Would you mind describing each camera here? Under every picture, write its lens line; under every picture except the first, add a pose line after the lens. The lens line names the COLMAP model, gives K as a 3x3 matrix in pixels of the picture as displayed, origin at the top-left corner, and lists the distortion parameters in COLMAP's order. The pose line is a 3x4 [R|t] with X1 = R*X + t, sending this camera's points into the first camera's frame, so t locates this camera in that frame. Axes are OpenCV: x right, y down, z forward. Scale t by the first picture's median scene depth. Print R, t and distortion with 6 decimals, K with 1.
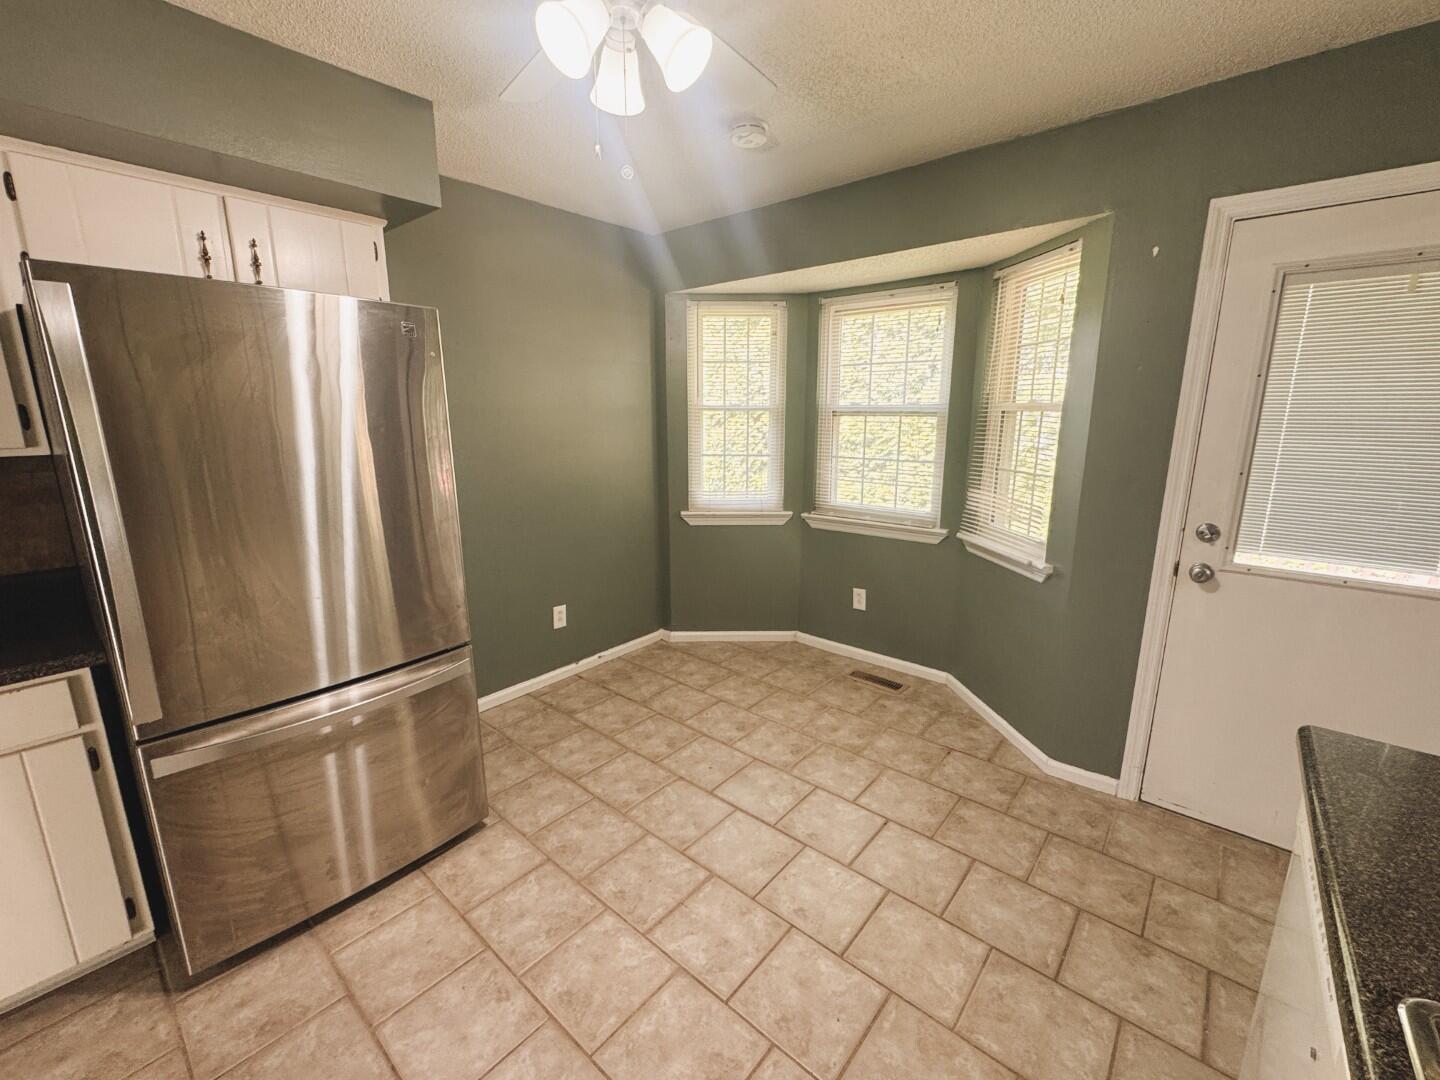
lens RADIAL K [[598.9, 0, 720.0], [0, 598.9, 540.0], [0, 0, 1]] dist [-0.001133, 0.000142]
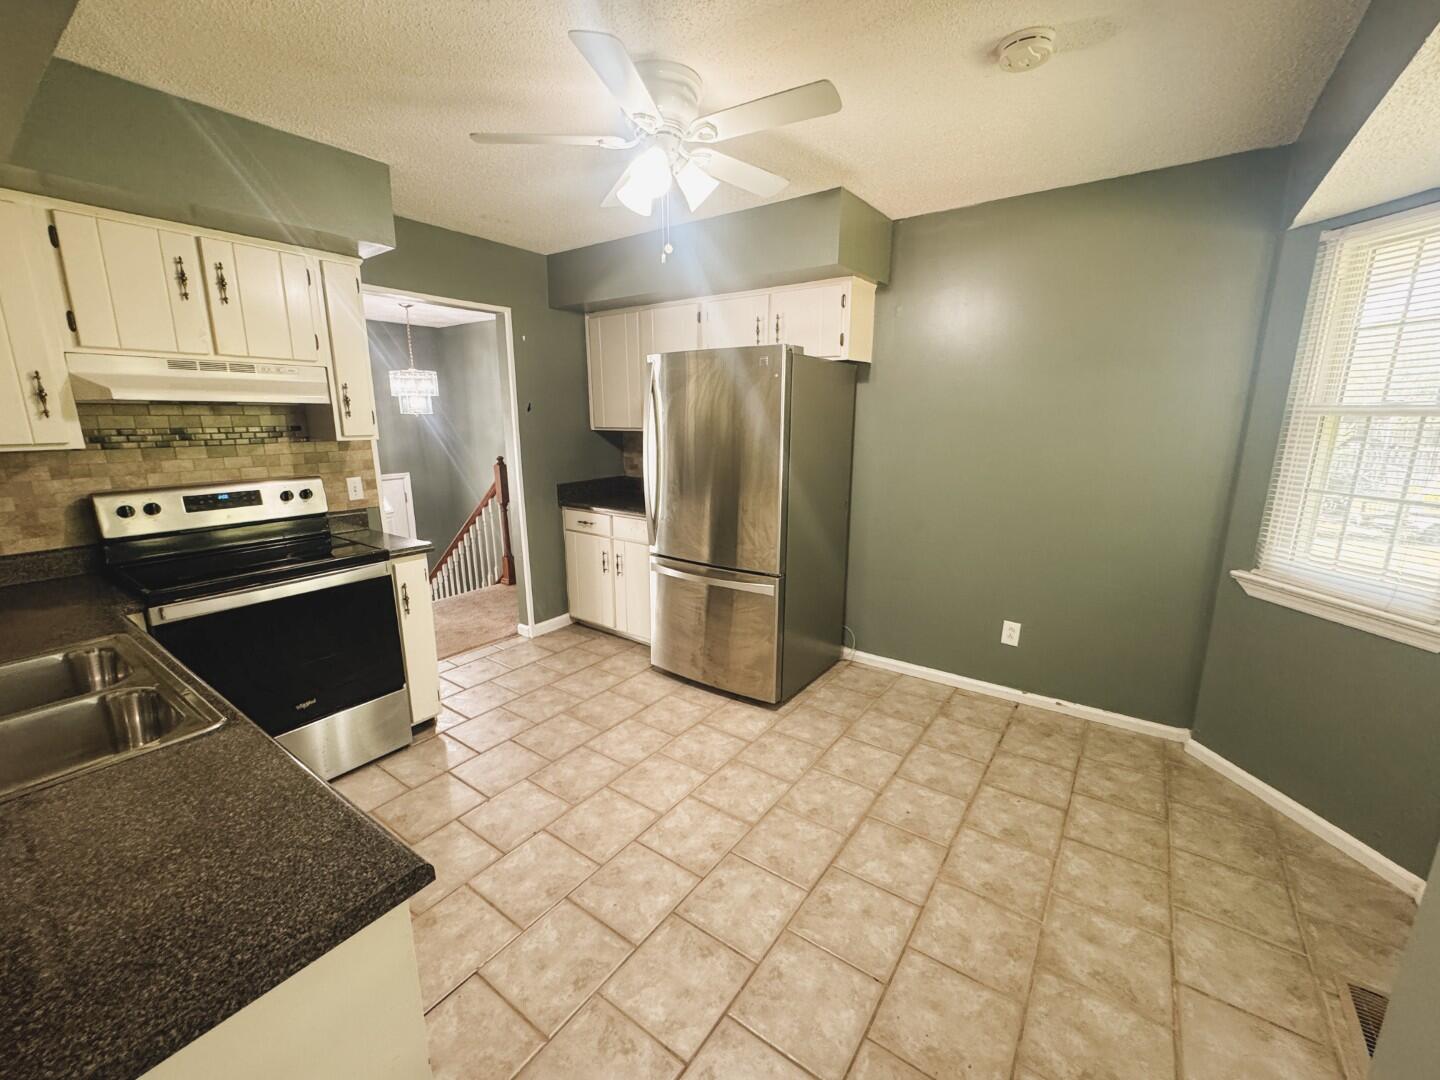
lens RADIAL K [[585.8, 0, 719.7], [0, 585.8, 536.7], [0, 0, 1]] dist [-0.003024, -0.000294]
pose [[0.087028, 0.205915, -0.974692, 0.691084], [-0.211244, 0.959969, 0.183943, -0.111683], [0.973551, 0.189890, 0.127043, 0.507539]]
